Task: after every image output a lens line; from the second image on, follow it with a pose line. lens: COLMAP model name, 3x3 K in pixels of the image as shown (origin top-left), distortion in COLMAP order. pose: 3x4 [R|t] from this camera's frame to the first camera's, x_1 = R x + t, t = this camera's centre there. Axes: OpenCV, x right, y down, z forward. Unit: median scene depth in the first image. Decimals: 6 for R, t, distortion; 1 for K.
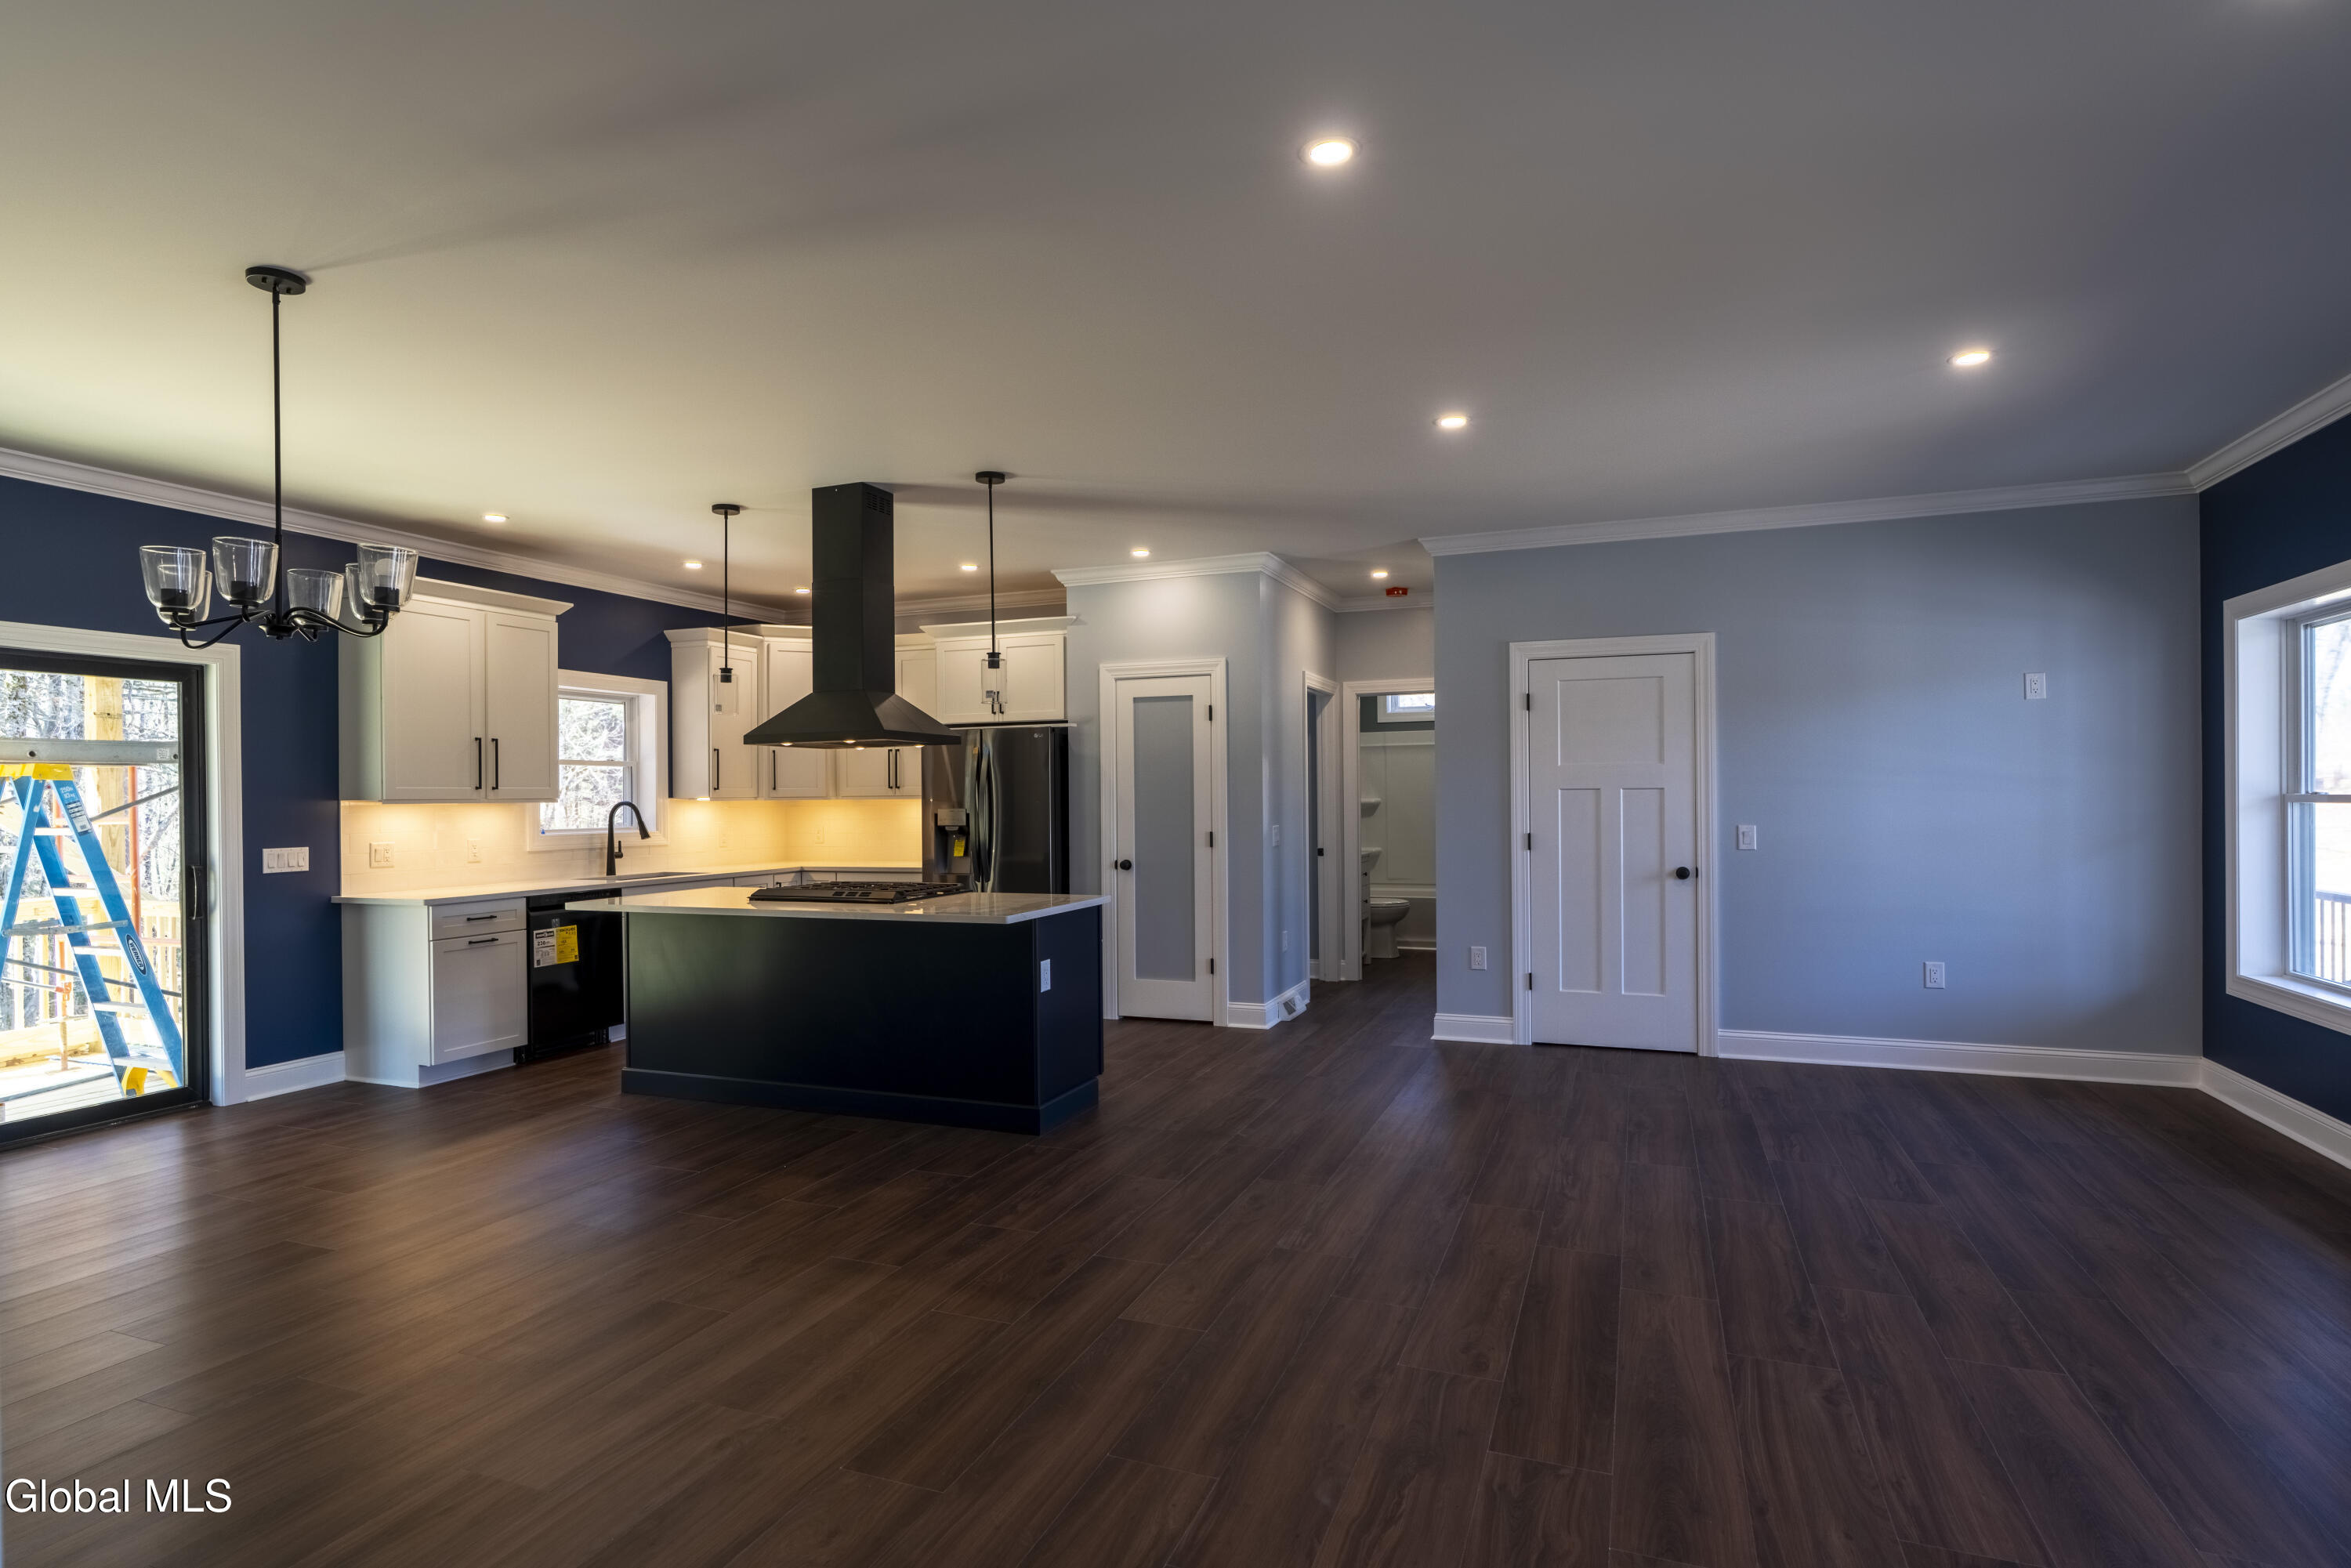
lens RADIAL K [[1220.7, 0, 1177.5], [0, 1220.7, 800.8], [0, 0, 1]] dist [-0.003248, 0.000573]
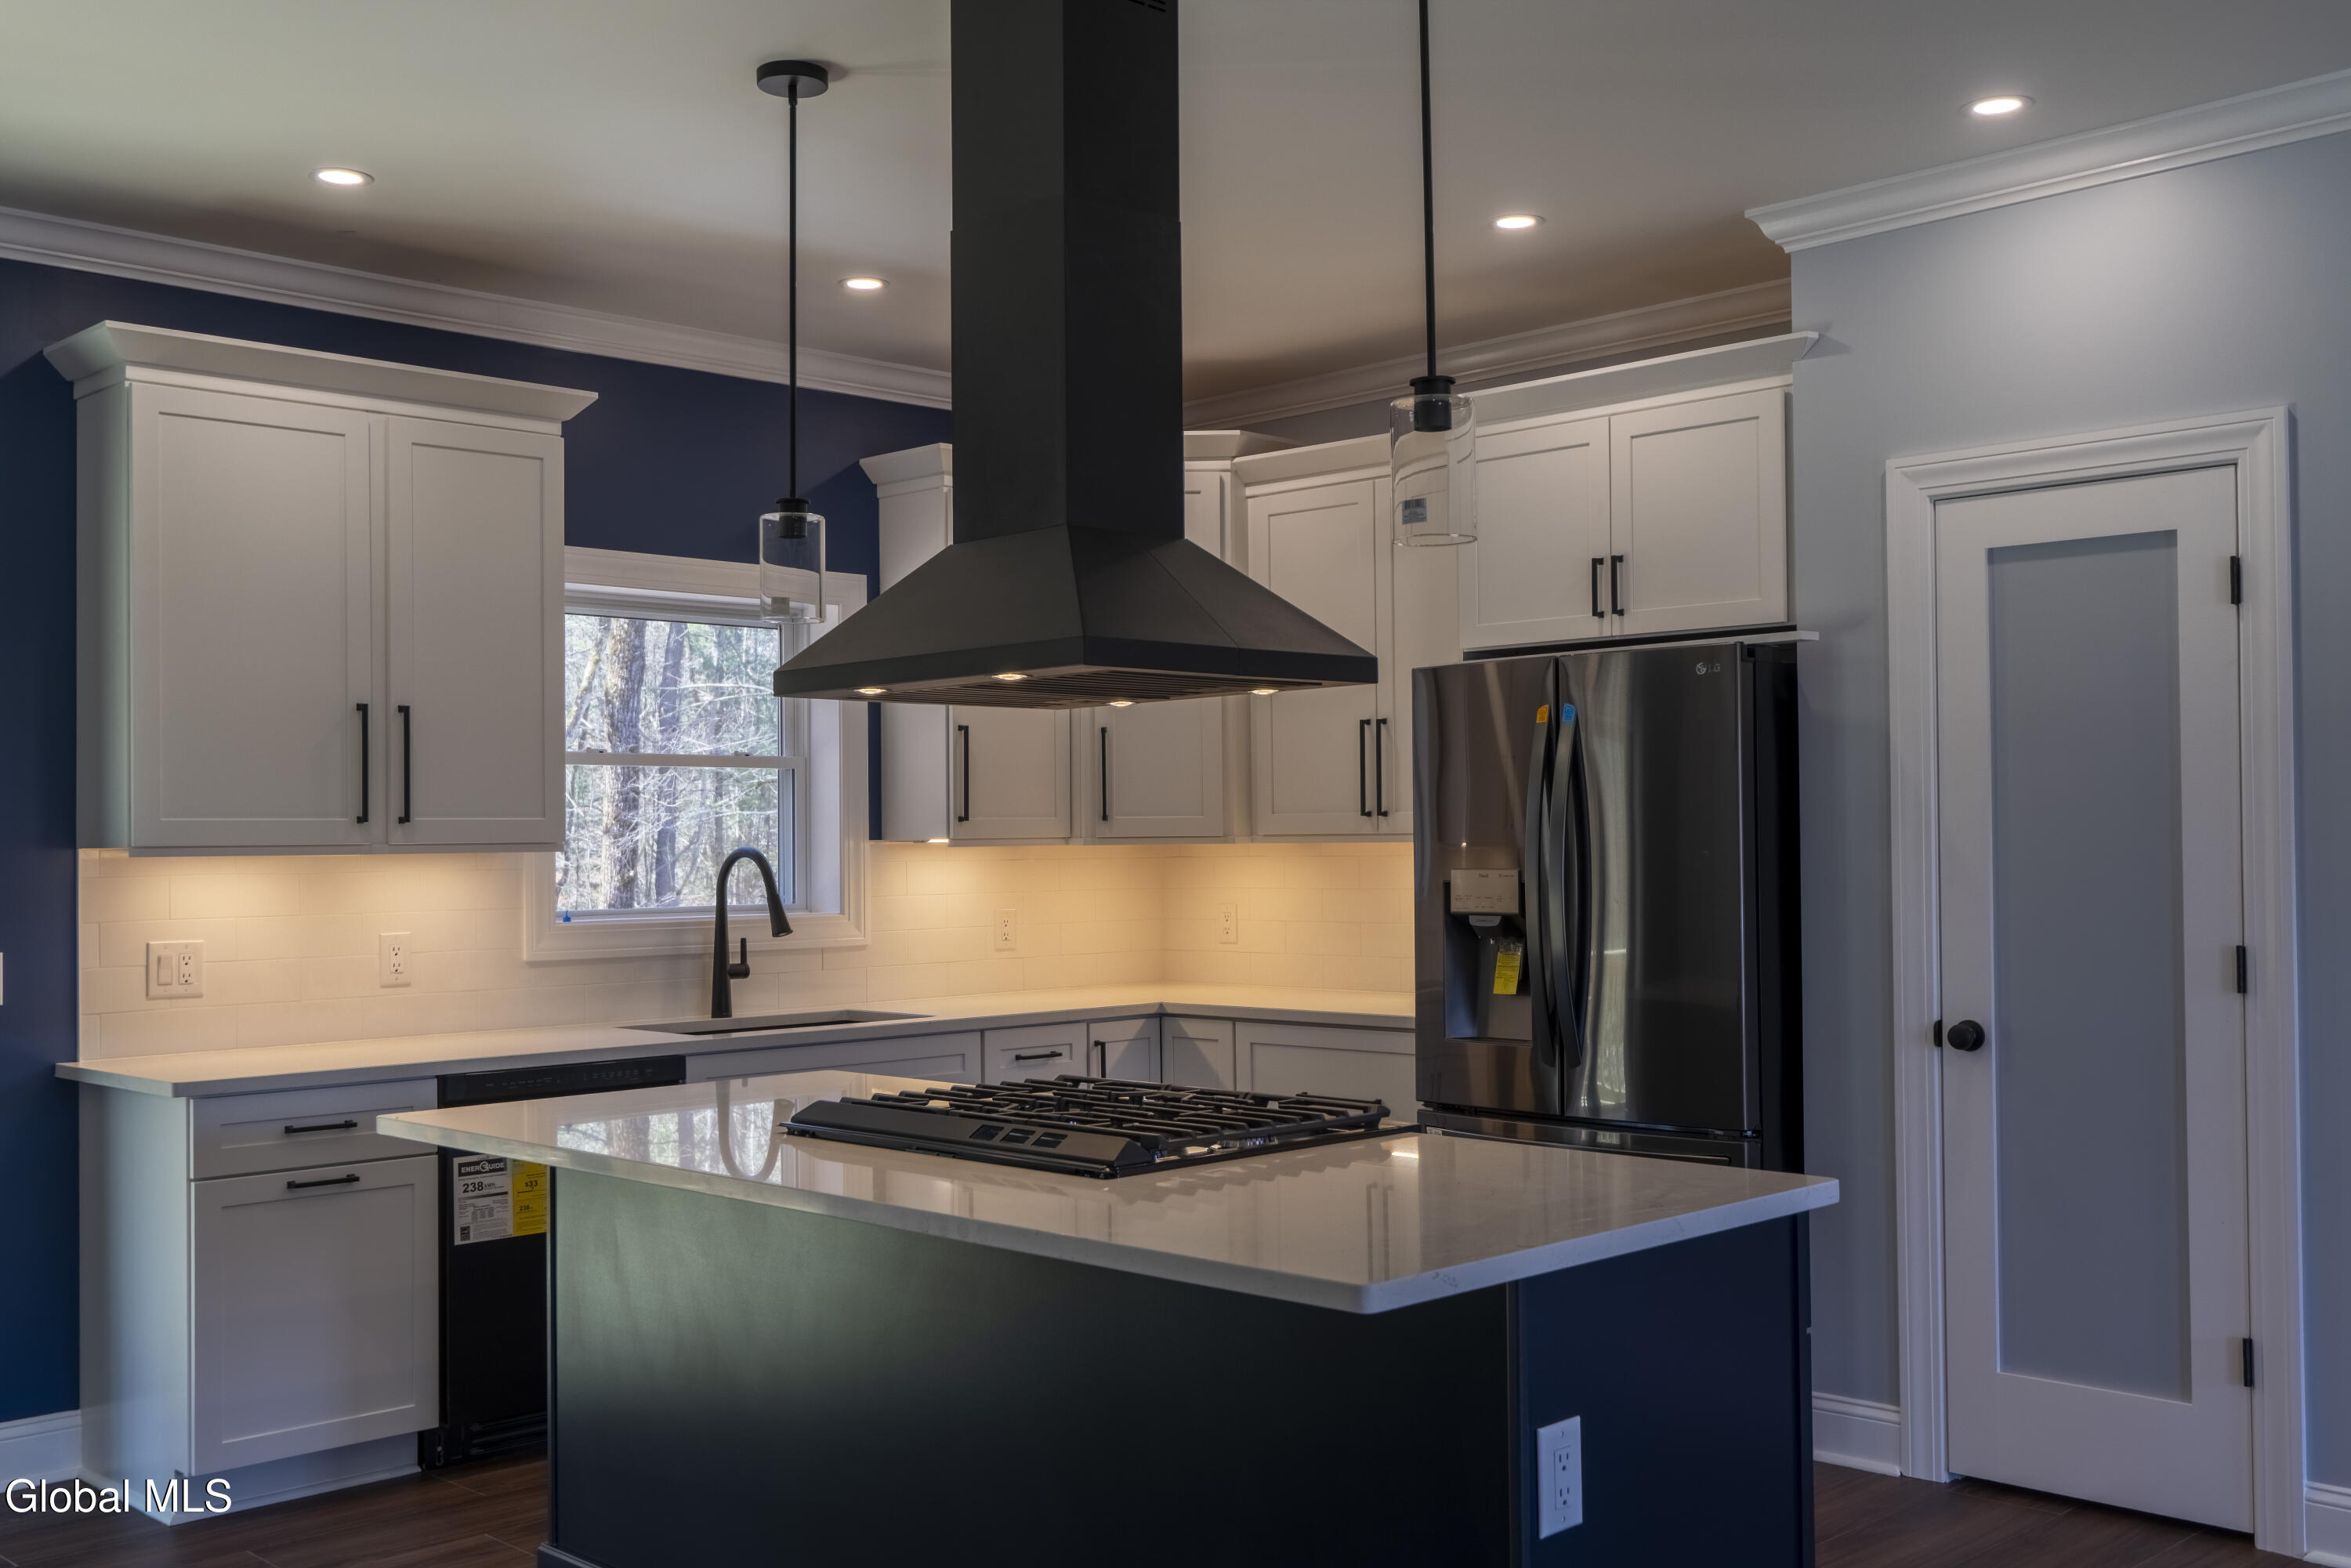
lens RADIAL K [[2266.8, 0, 1155.6], [0, 2266.8, 799.3], [0, 0, 1]] dist [0.004630, 0.000000]
pose [[0.907582, -0.007582, -0.419807, 0.019278], [0.000197, 0.999844, -0.017634, -0.002894], [0.419875, 0.015922, 0.907442, 0.330543]]
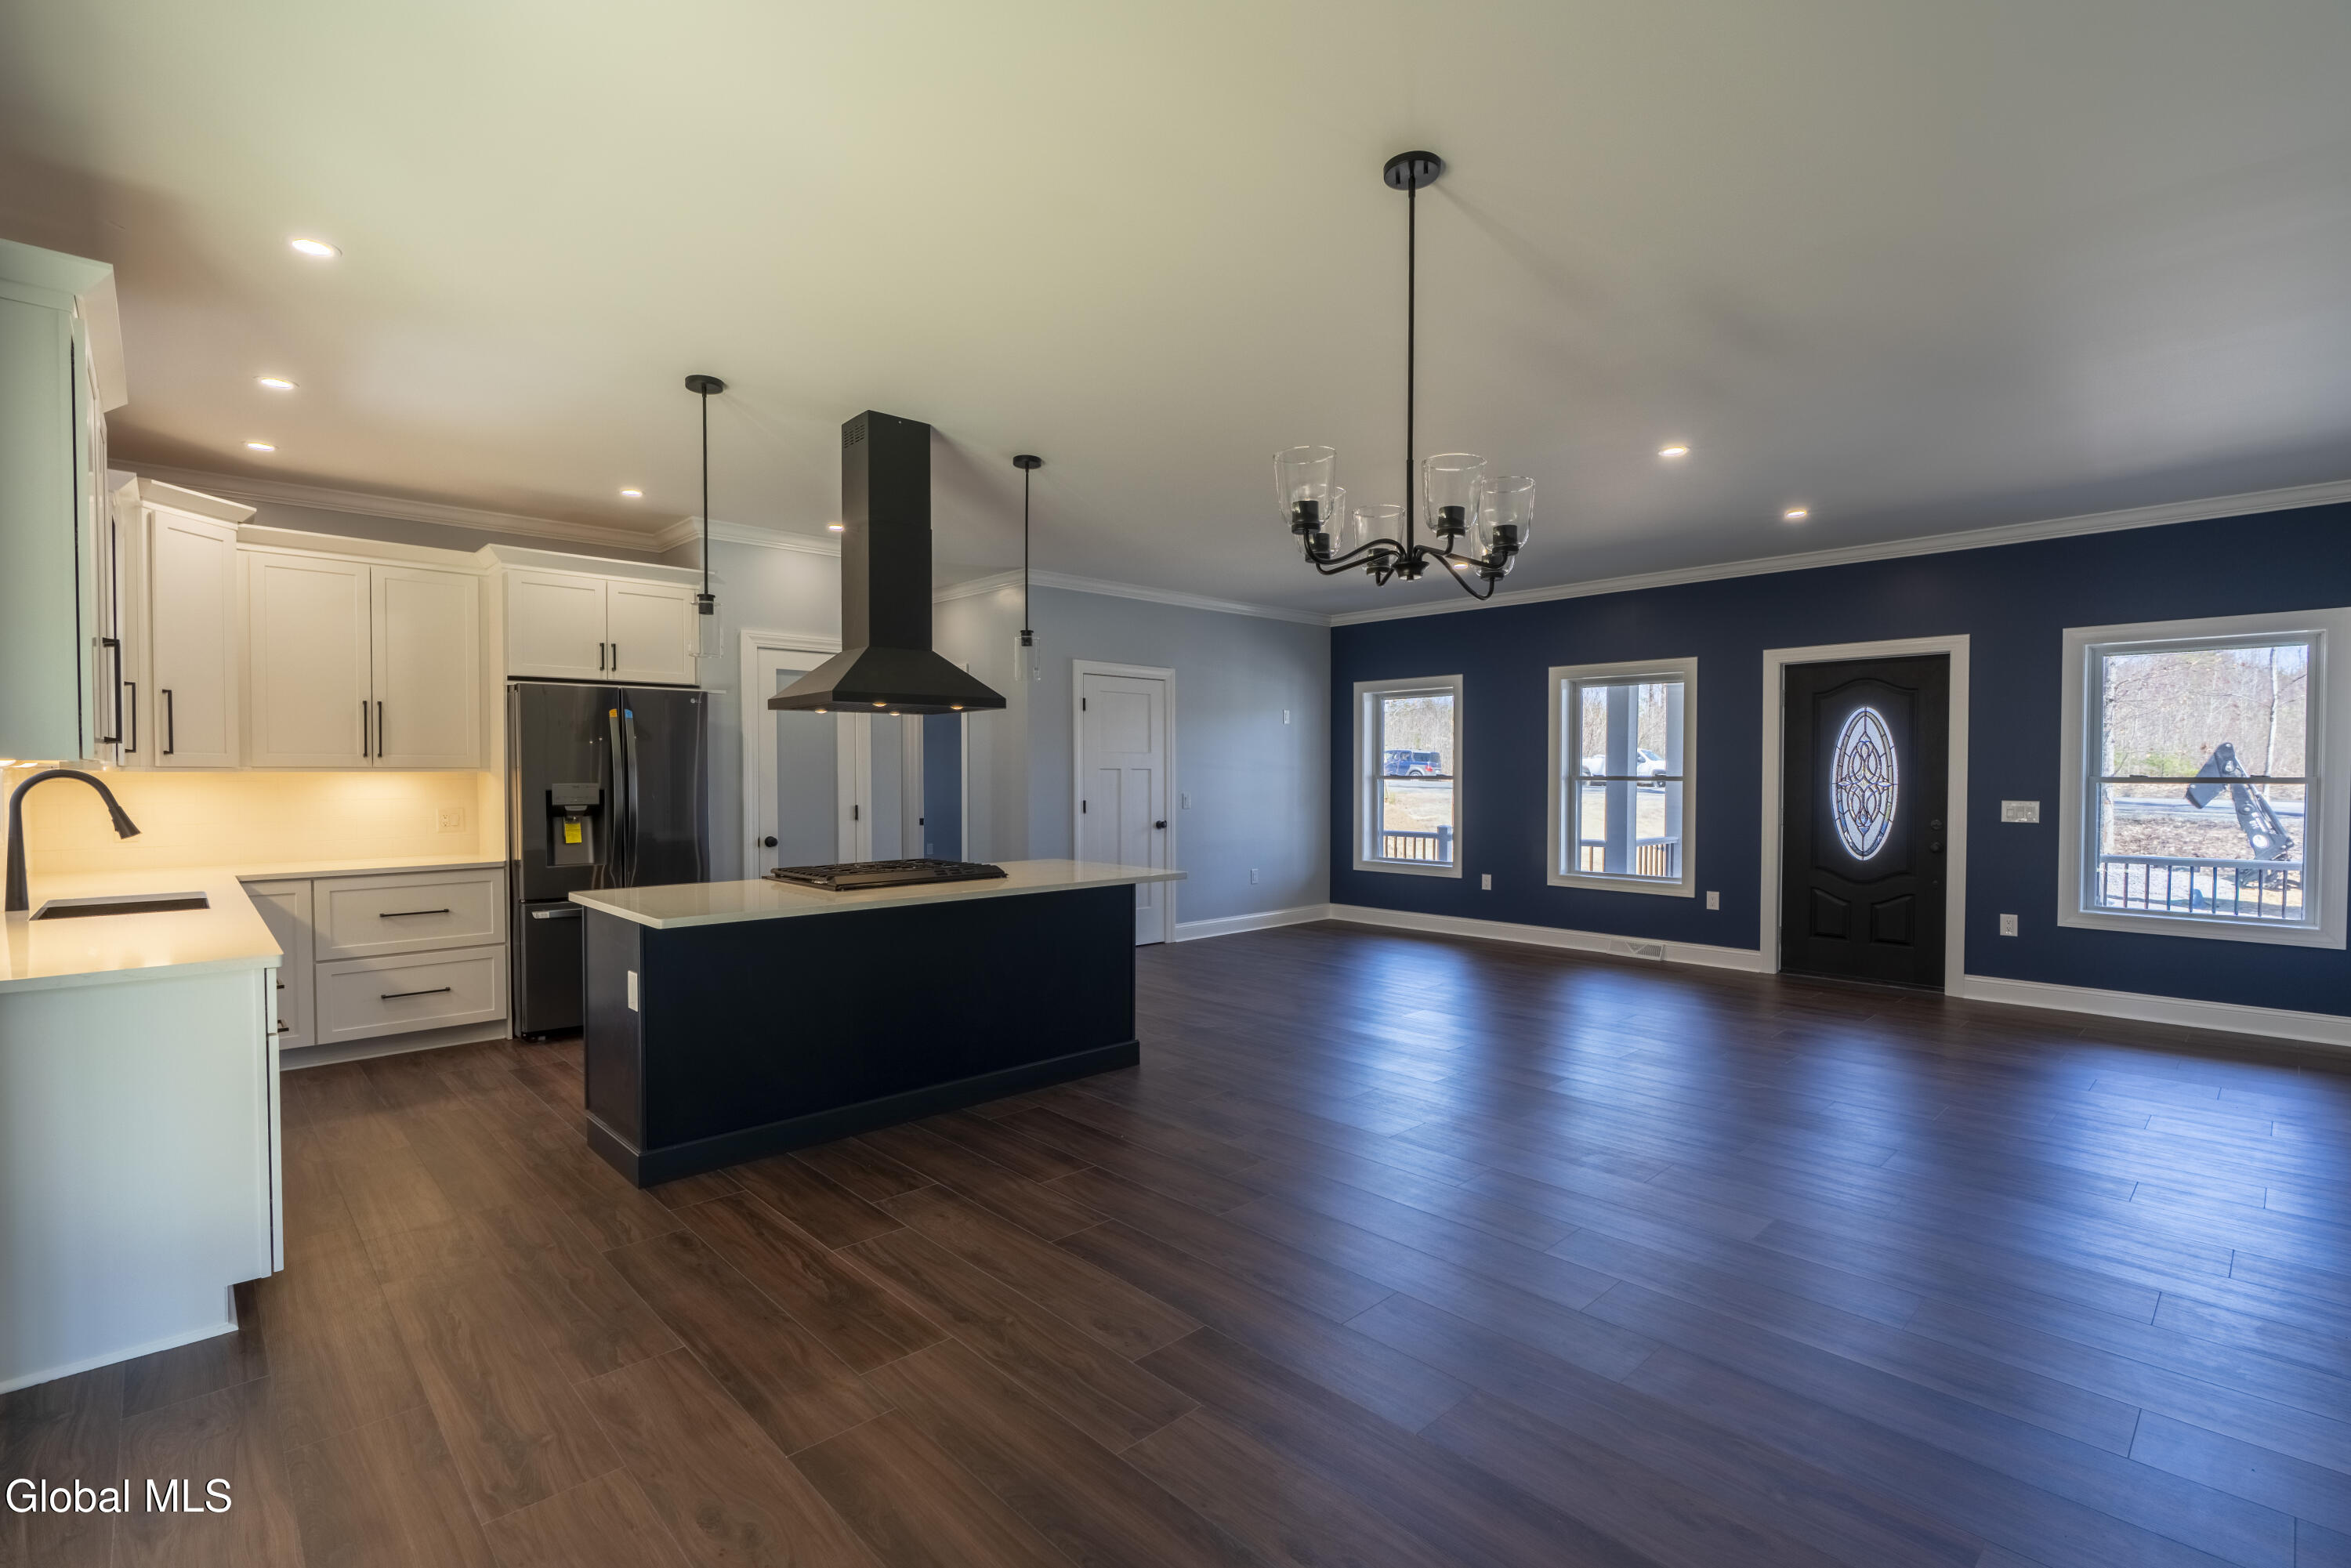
lens RADIAL K [[1053.7, 0, 1179.9], [0, 1053.7, 773.8], [0, 0, 1]] dist [0.000506, 0.000030]
pose [[0.436813, 0.008351, 0.899513, -0.661572], [0.001515, 0.999949, -0.010019, 0.007714], [-0.899551, 0.005740, 0.436778, 0.355535]]
